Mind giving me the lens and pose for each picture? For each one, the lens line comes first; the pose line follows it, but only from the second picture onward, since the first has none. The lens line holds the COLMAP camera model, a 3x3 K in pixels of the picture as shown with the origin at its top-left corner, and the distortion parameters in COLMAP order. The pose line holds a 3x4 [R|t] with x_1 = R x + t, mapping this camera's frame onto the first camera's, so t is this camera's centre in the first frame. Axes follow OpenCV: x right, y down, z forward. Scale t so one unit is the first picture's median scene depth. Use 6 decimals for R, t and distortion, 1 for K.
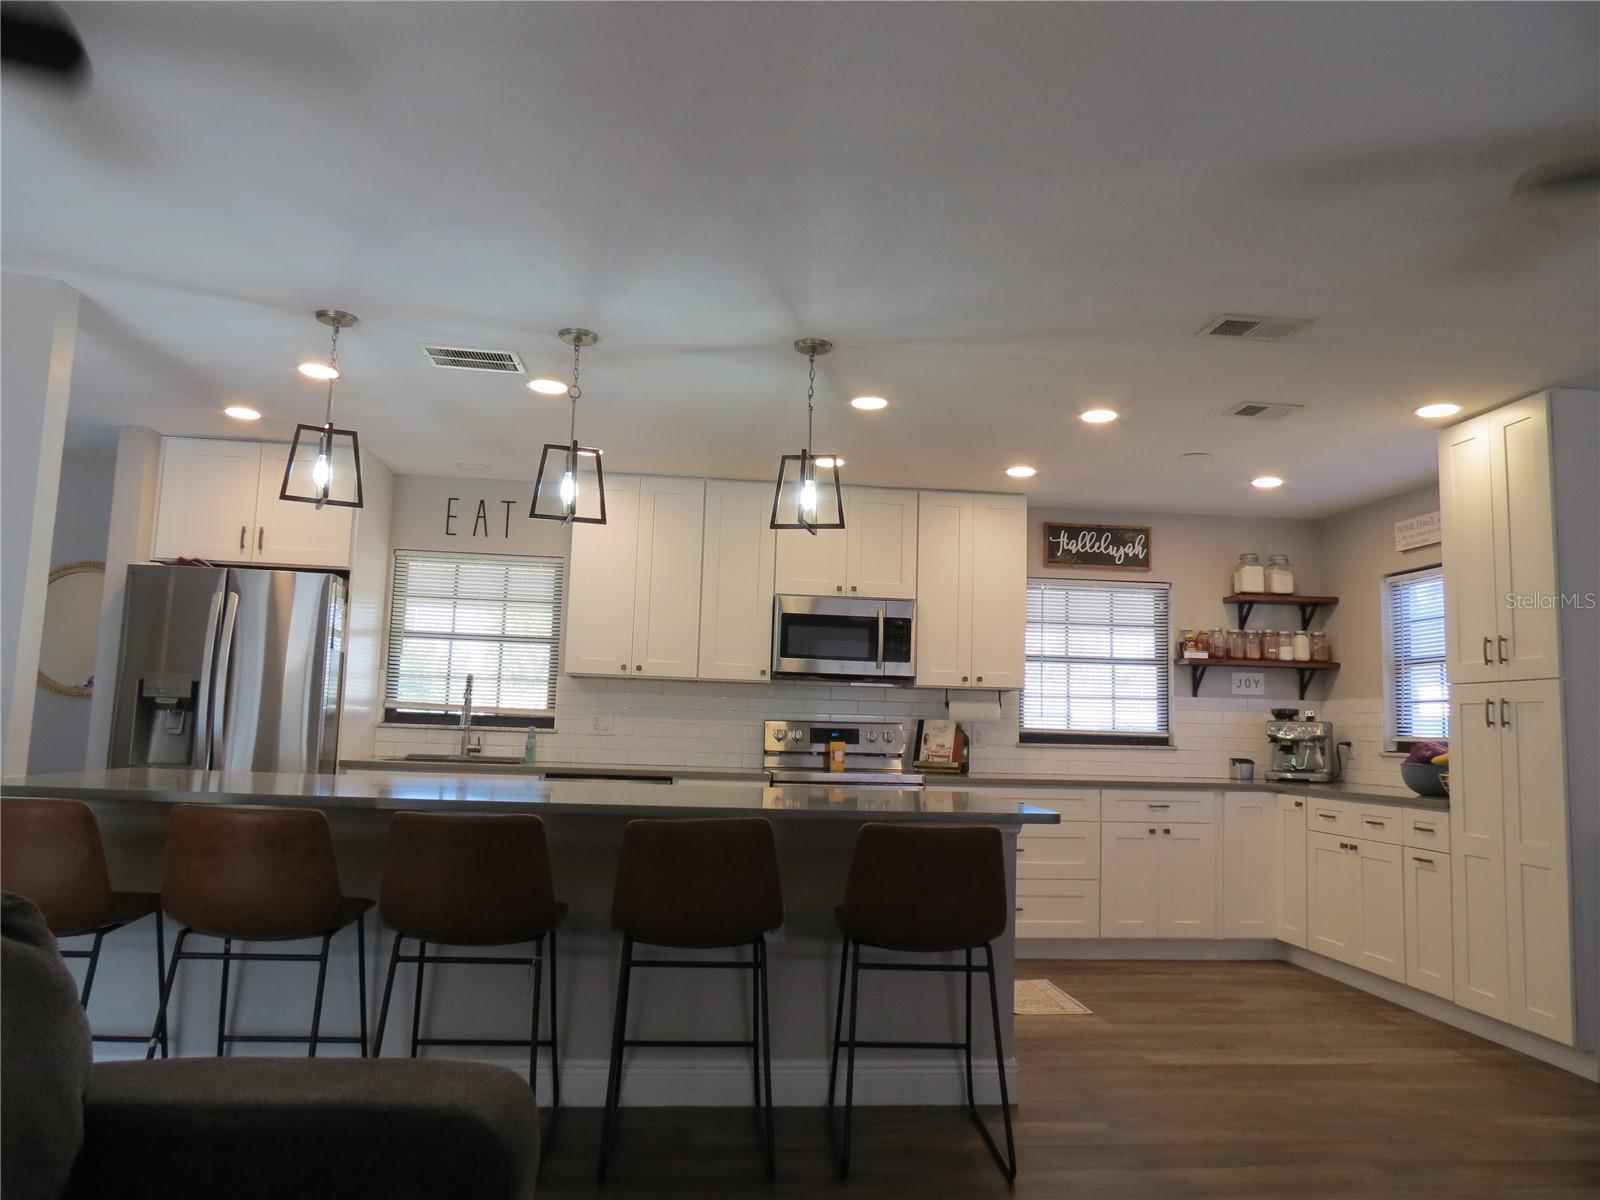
lens RADIAL K [[1128.4, 0, 801.6], [0, 1128.4, 607.2], [0, 0, 1]] dist [-0.035944, 0.012788]
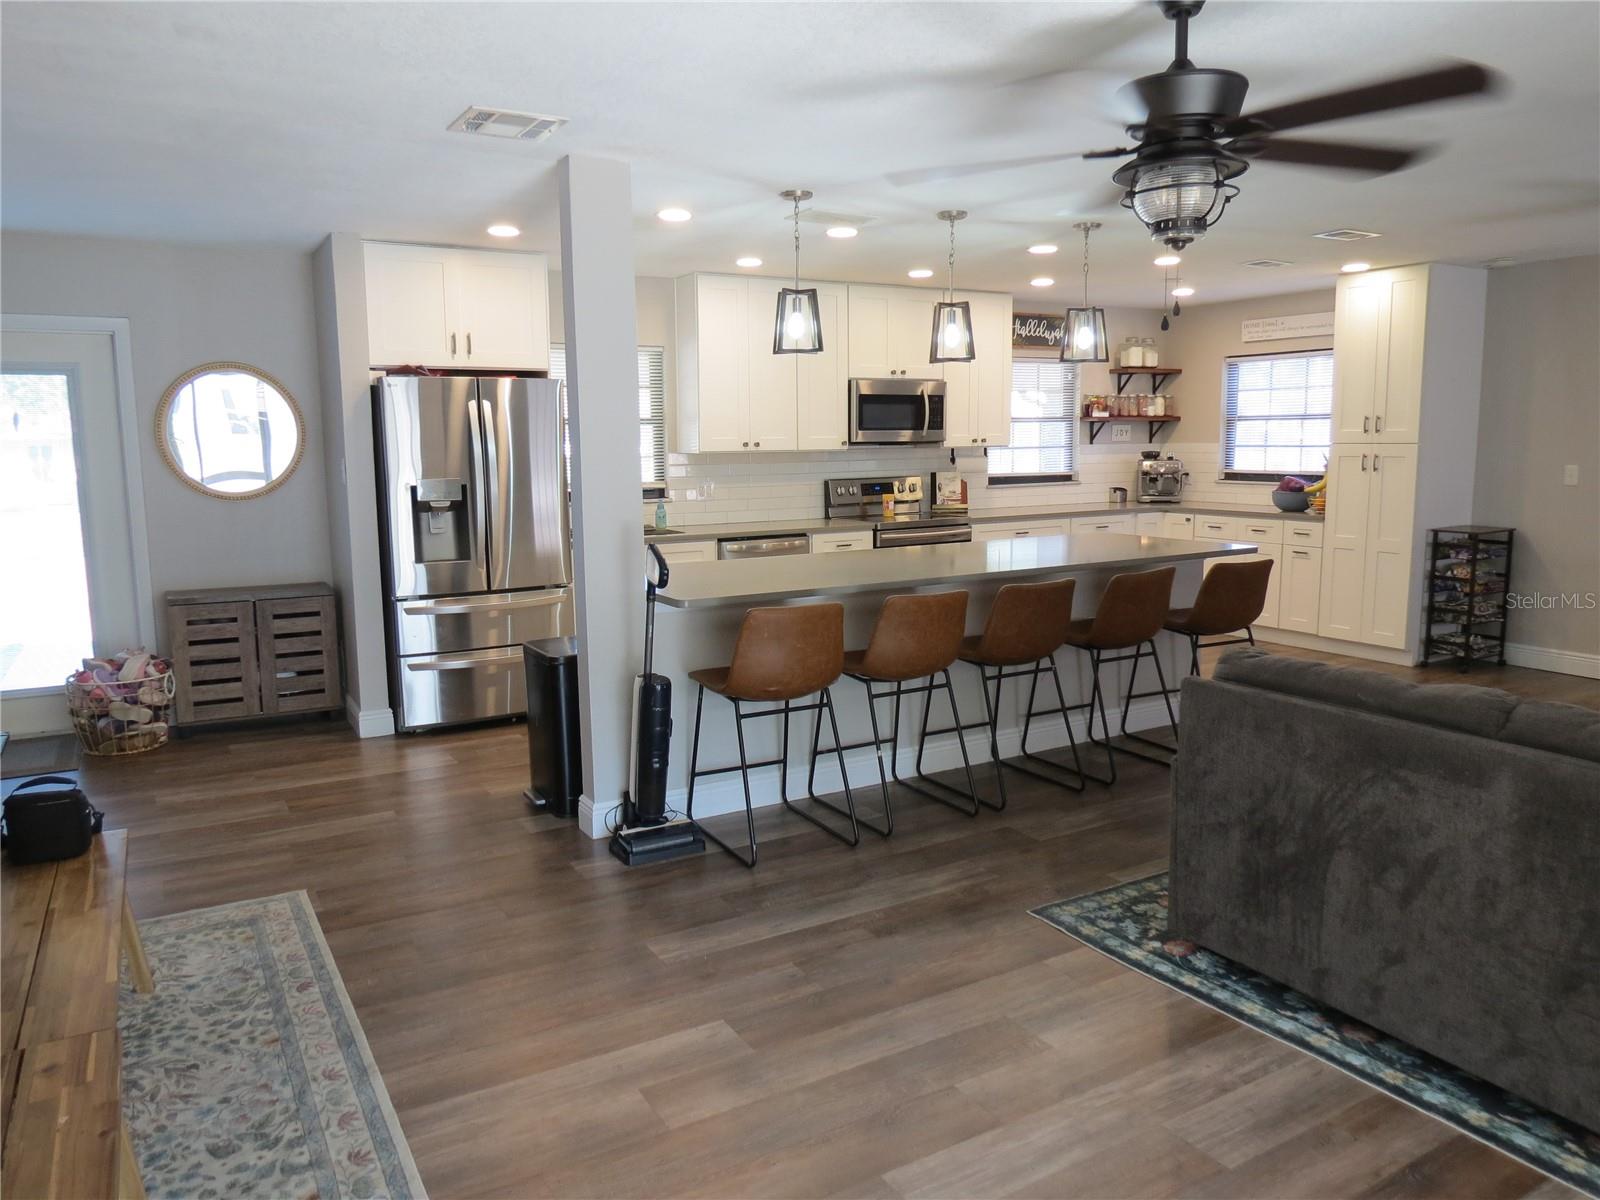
lens RADIAL K [[1128.4, 0, 803.4], [0, 1128.4, 606.6], [0, 0, 1]] dist [-0.035944, 0.012788]
pose [[0.910906, -0.102189, 0.399759, -0.563370], [-0.003879, 0.966682, 0.255949, -0.082127], [-0.412596, -0.234696, 0.880160, -0.111135]]
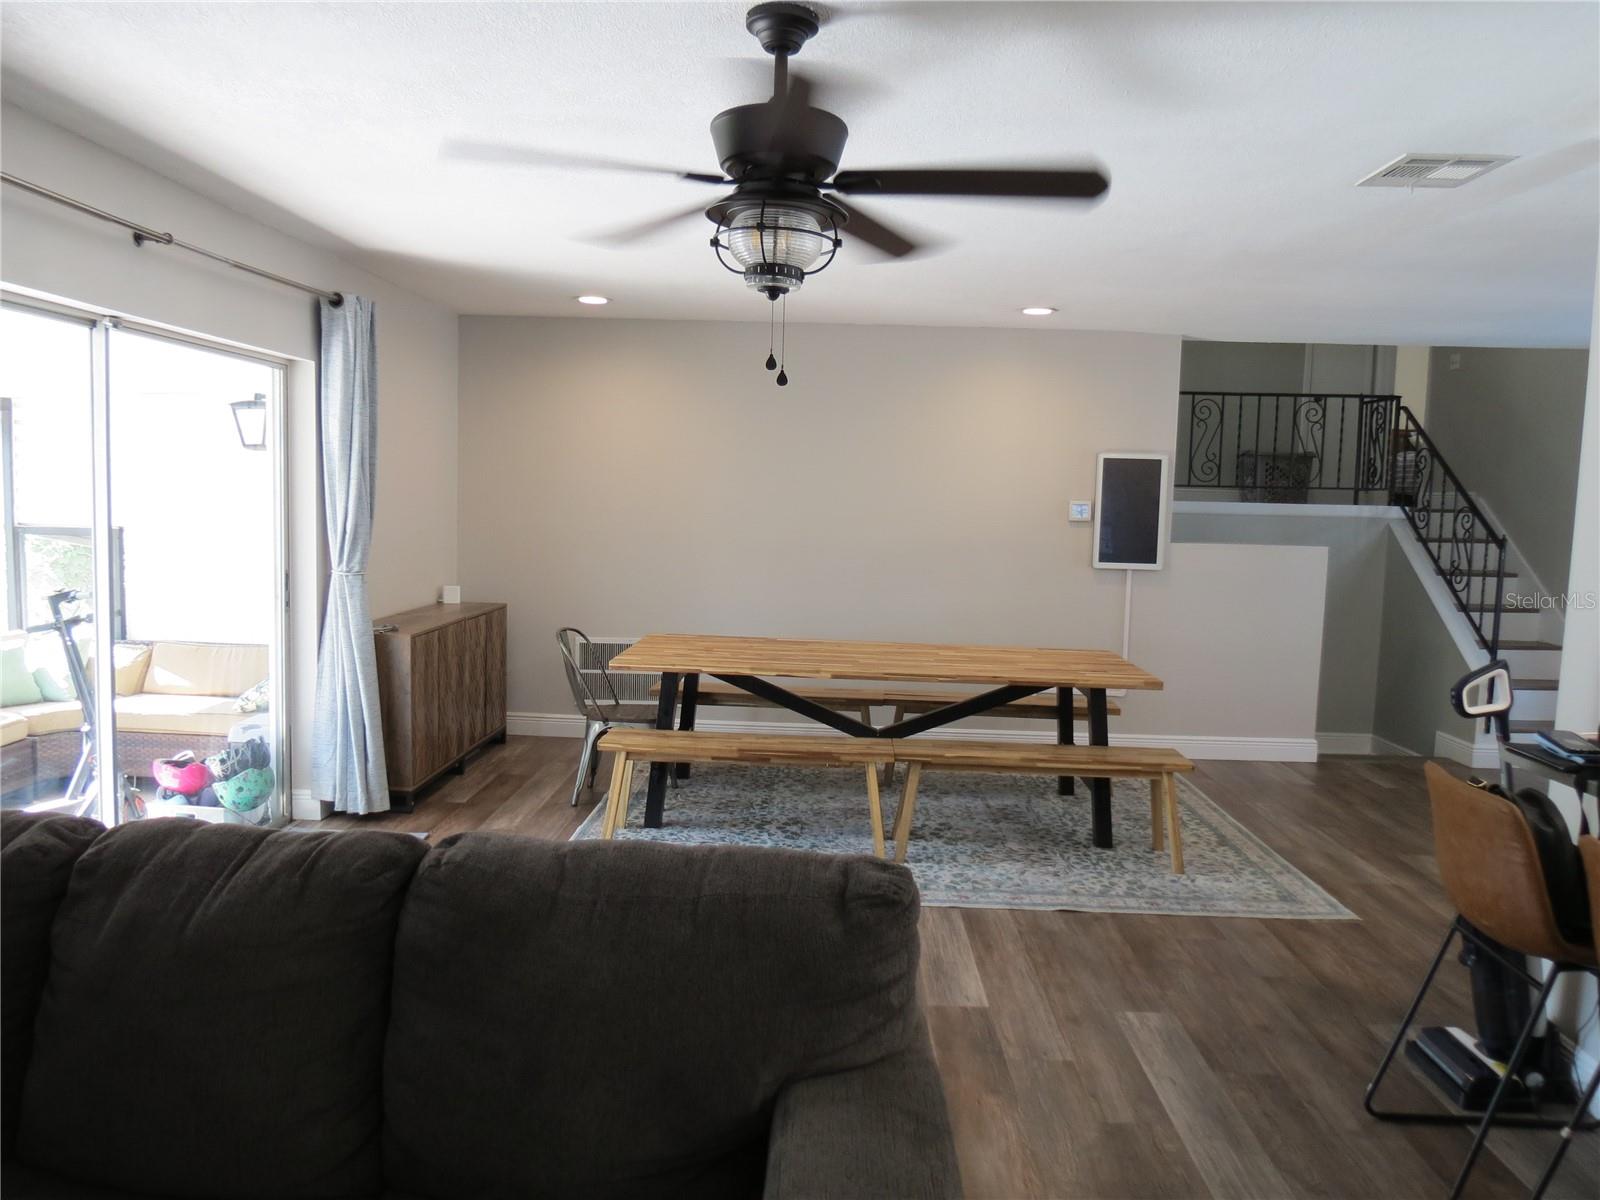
lens RADIAL K [[1128.4, 0, 795.5], [0, 1128.4, 605.1], [0, 0, 1]] dist [-0.035944, 0.012788]
pose [[-0.131887, 0.060308, -0.989428, 0.104935], [0.073913, 0.995967, 0.050855, -0.025085], [0.988505, -0.066425, -0.135813, 0.261587]]
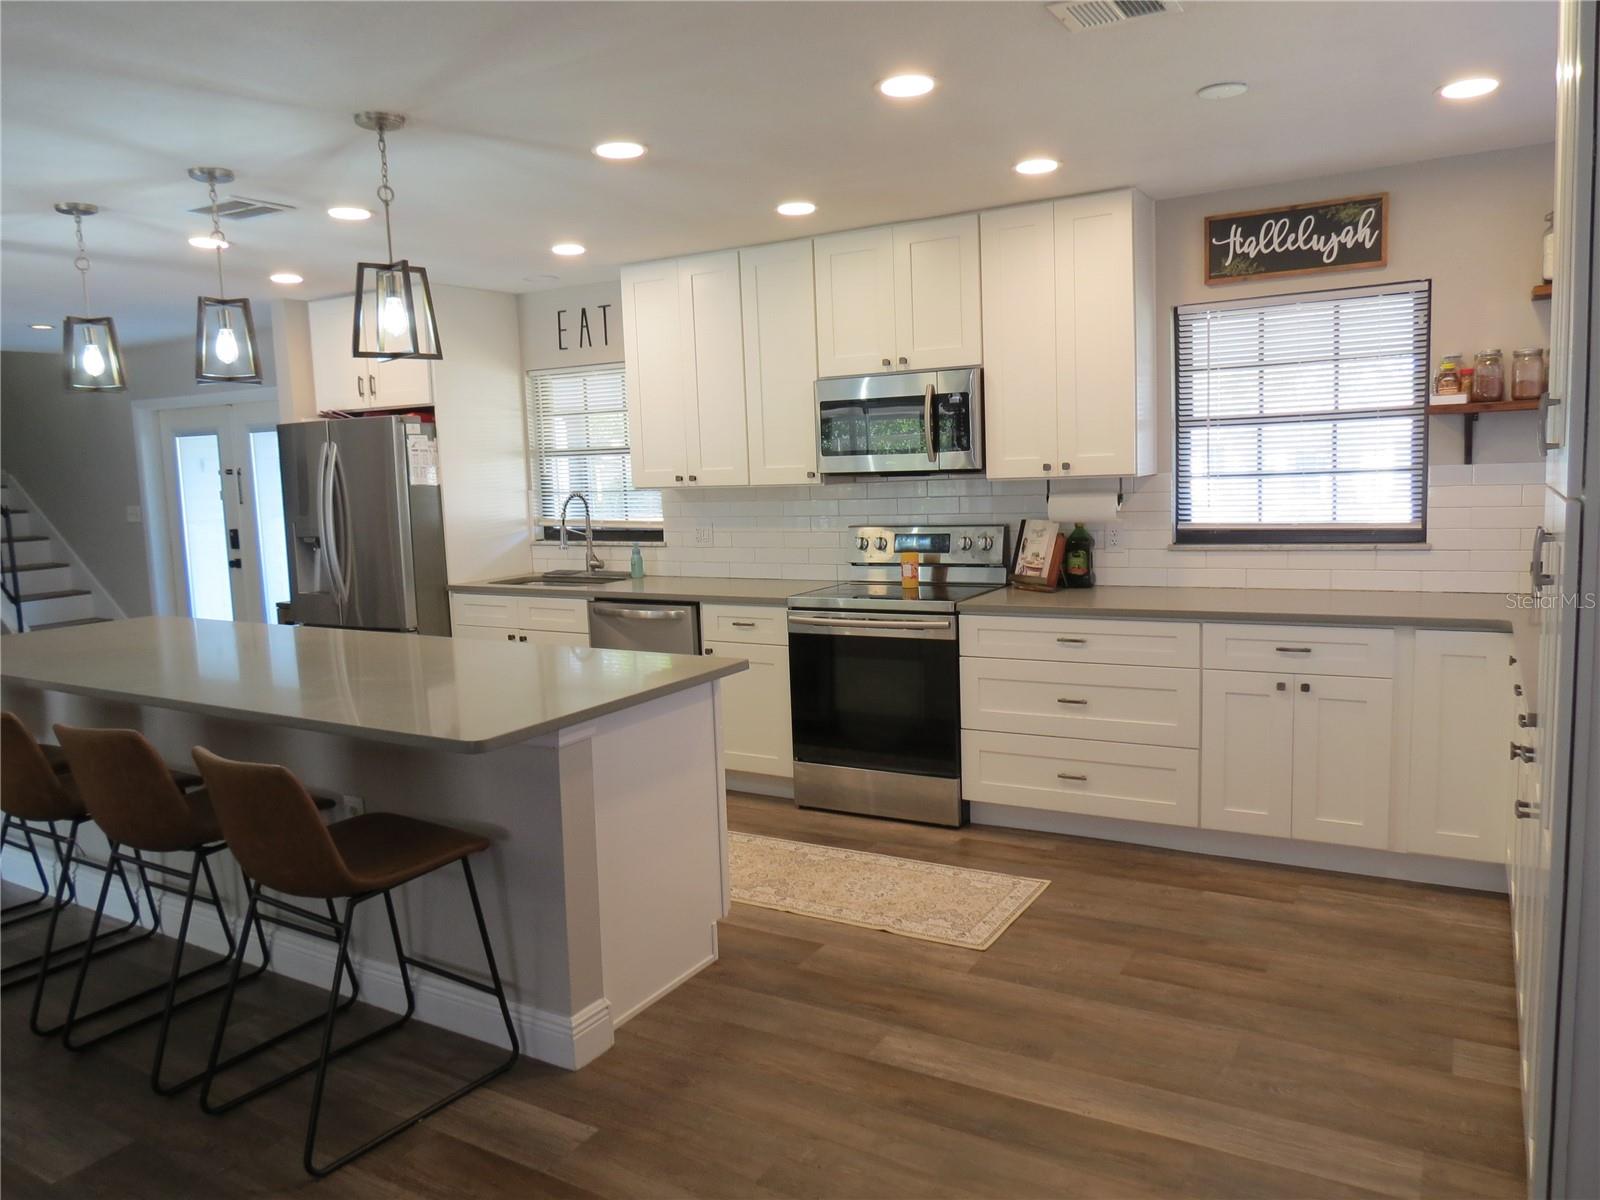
lens RADIAL K [[1128.4, 0, 799.8], [0, 1128.4, 601.1], [0, 0, 1]] dist [-0.035944, 0.012788]
pose [[0.799715, 0.012639, -0.600247, 0.445865], [0.123816, 0.974815, 0.185487, -0.006721], [0.587474, -0.222657, 0.778009, 0.305856]]
